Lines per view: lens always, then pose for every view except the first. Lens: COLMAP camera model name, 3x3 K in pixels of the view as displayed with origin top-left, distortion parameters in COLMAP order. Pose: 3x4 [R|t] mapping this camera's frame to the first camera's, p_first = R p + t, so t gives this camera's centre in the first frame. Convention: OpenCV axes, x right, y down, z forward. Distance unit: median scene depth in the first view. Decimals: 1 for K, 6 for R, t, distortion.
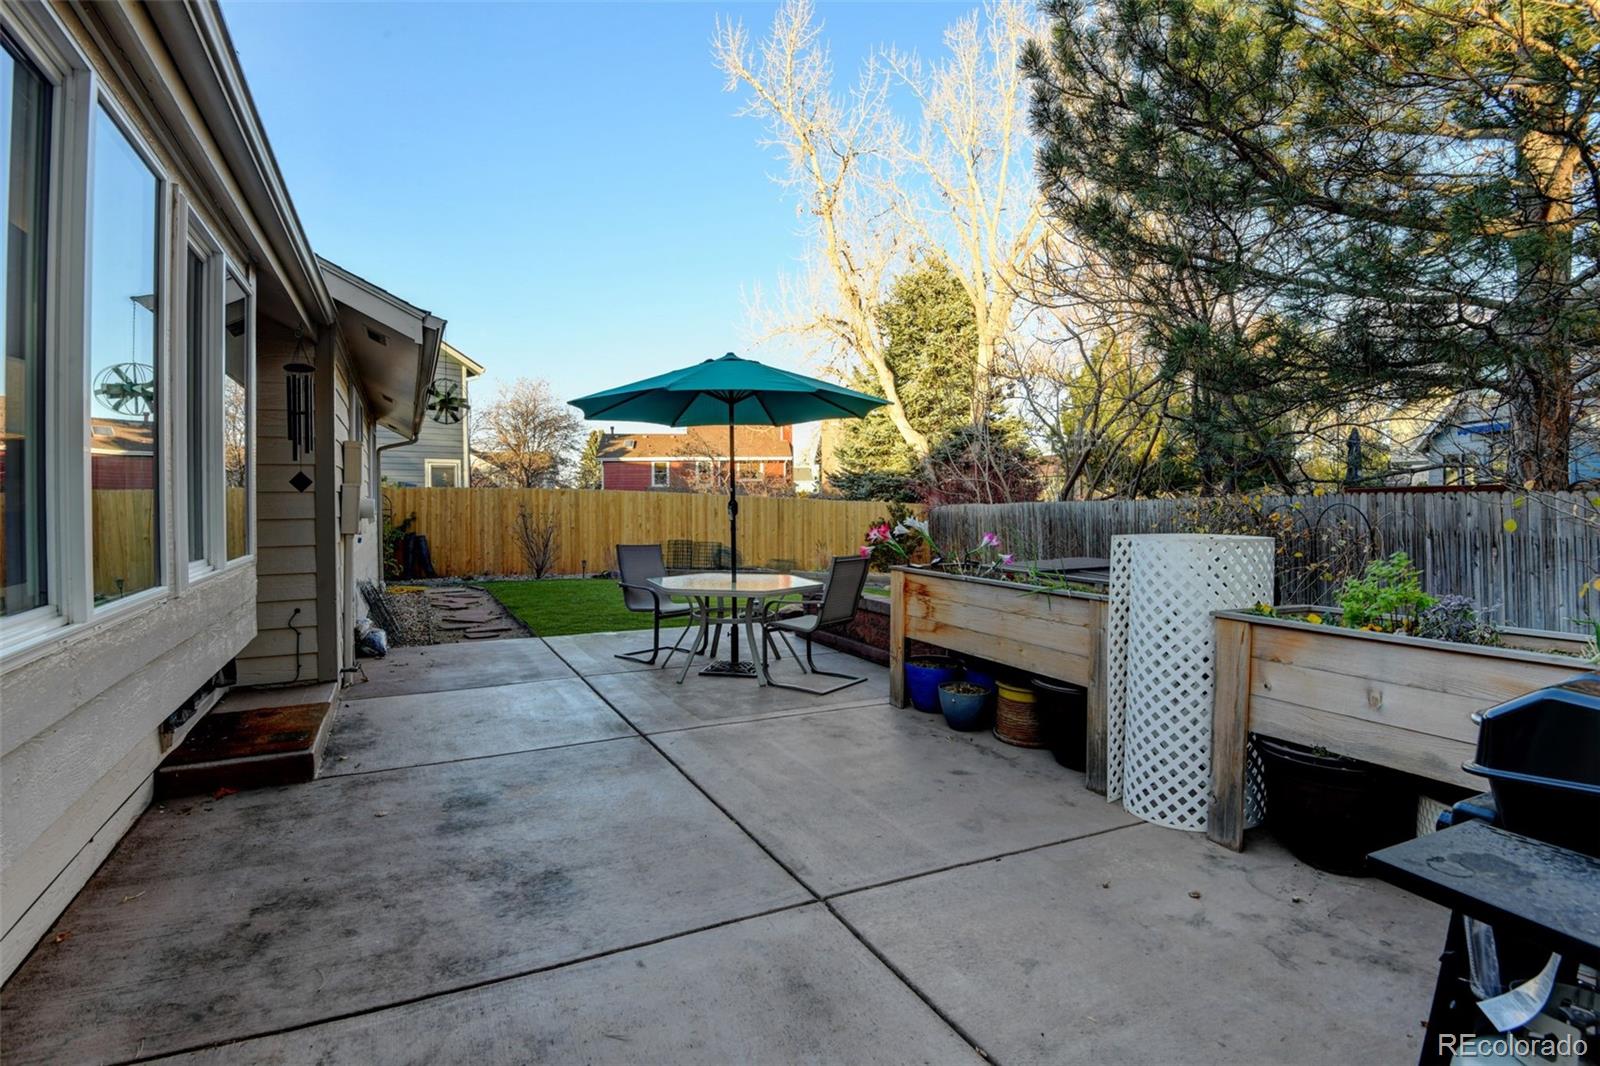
lens RADIAL K [[759.5, 0, 801.1], [0, 759.5, 503.2], [0, 0, 1]] dist [0.000493, -0.021911]
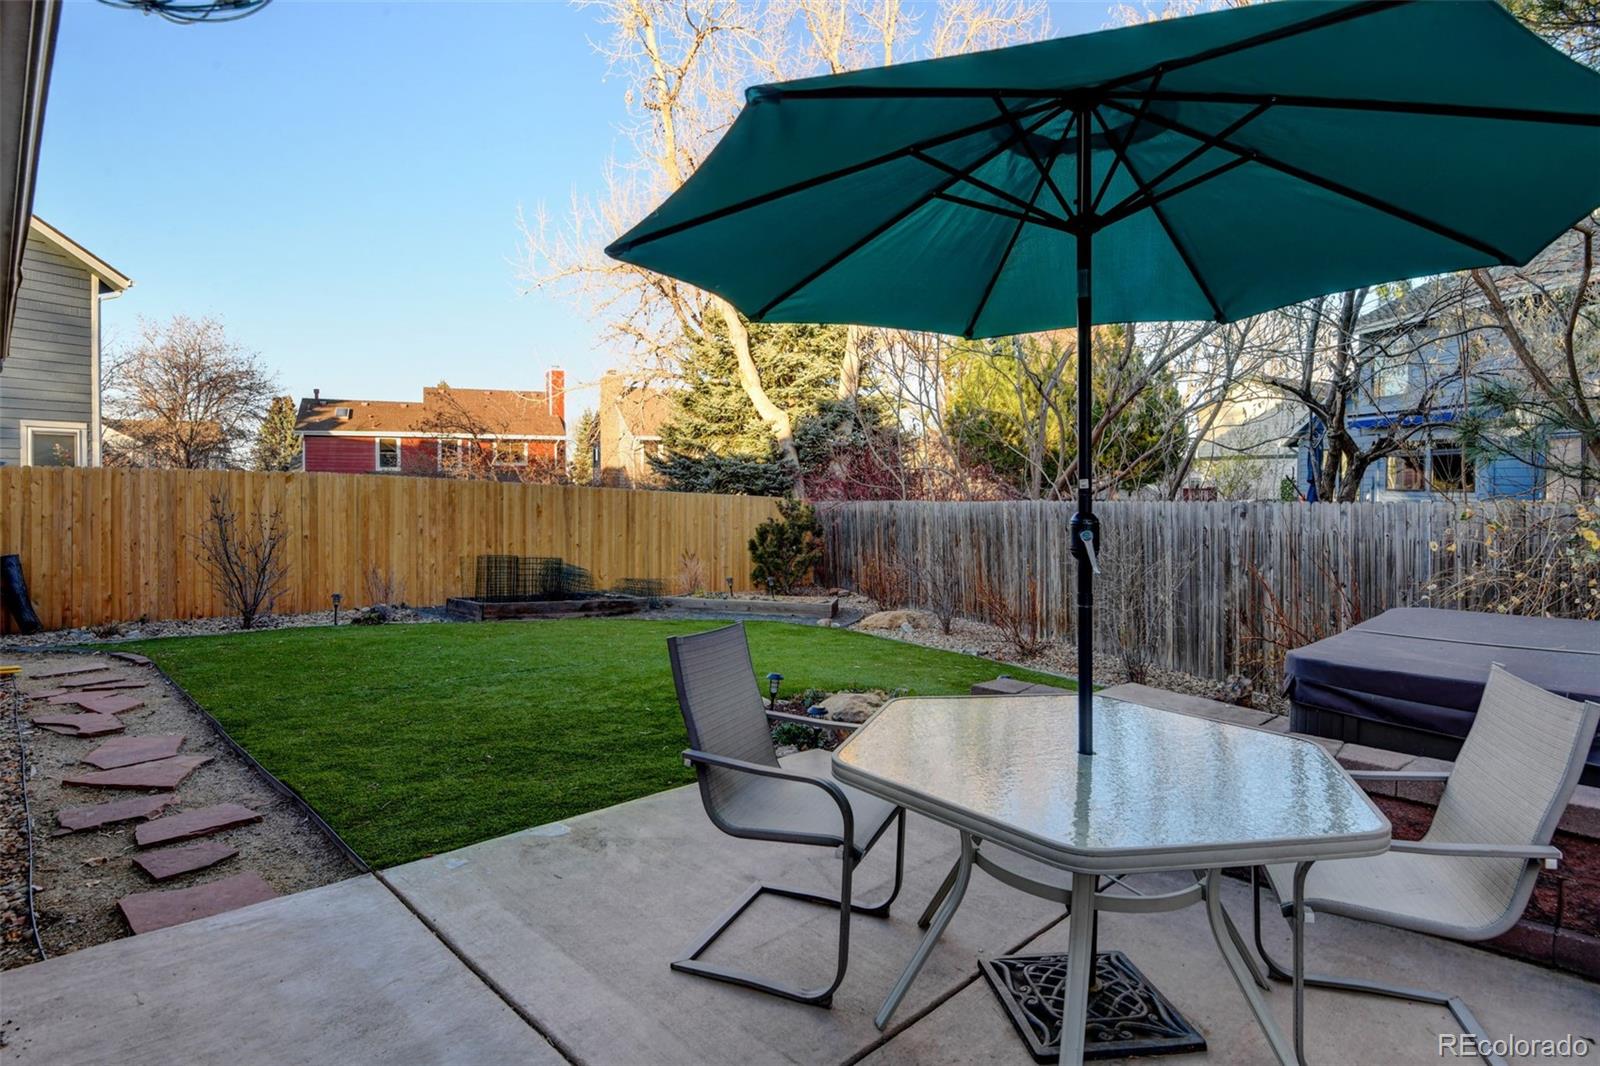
lens RADIAL K [[839.4, 0, 775.2], [0, 839.4, 497.3], [0, 0, 1]] dist [0.002022, -0.023455]
pose [[0.961835, 0.007421, 0.273528, -0.083613], [-0.008802, 0.999954, 0.003819, -0.003372], [-0.273487, -0.006081, 0.961857, 0.172812]]
